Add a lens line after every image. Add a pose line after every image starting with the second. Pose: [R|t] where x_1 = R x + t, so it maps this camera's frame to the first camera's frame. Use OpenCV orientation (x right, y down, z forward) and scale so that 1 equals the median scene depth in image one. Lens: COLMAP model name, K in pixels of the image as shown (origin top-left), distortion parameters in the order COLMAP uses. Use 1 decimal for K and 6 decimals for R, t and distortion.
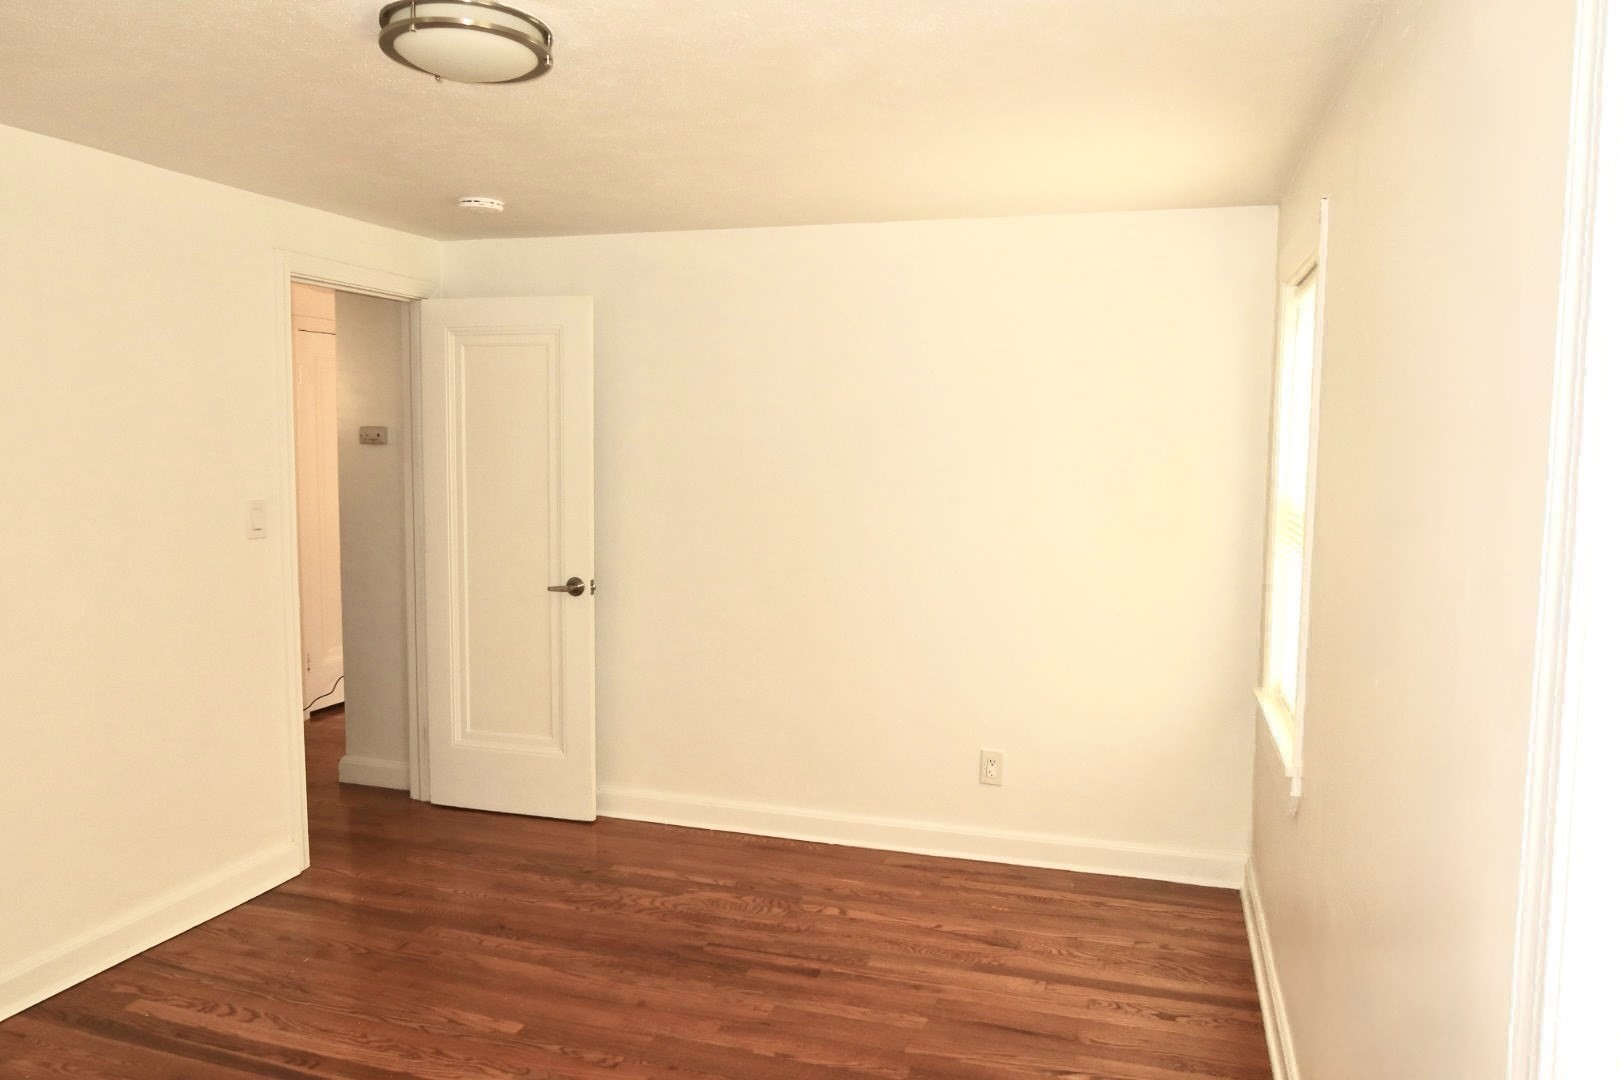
lens RADIAL K [[1122.0, 0, 803.9], [0, 1122.0, 553.9], [0, 0, 1]] dist [-0.031029, 0.014172]
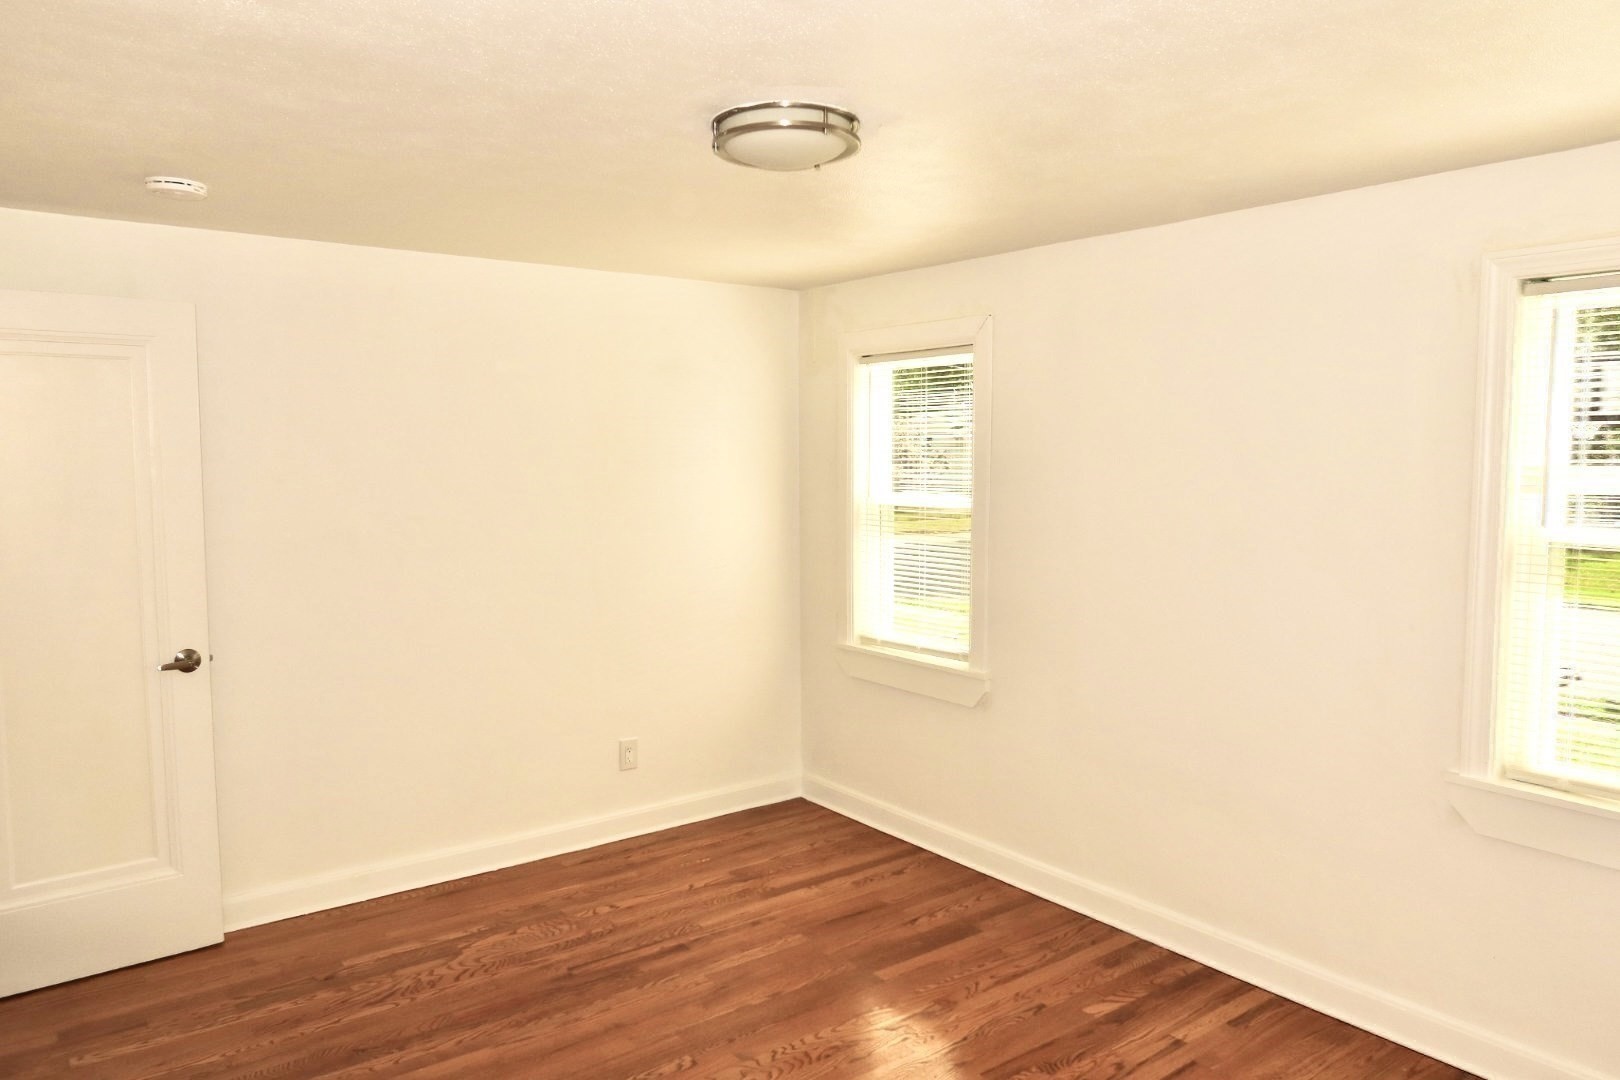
lens RADIAL K [[1122.0, 0, 821.4], [0, 1122.0, 533.1], [0, 0, 1]] dist [-0.031029, 0.014172]
pose [[0.578251, -0.072731, 0.812611, -0.723263], [0.093197, 0.995387, 0.022771, -0.045985], [-0.810519, 0.062566, 0.582362, 0.192430]]
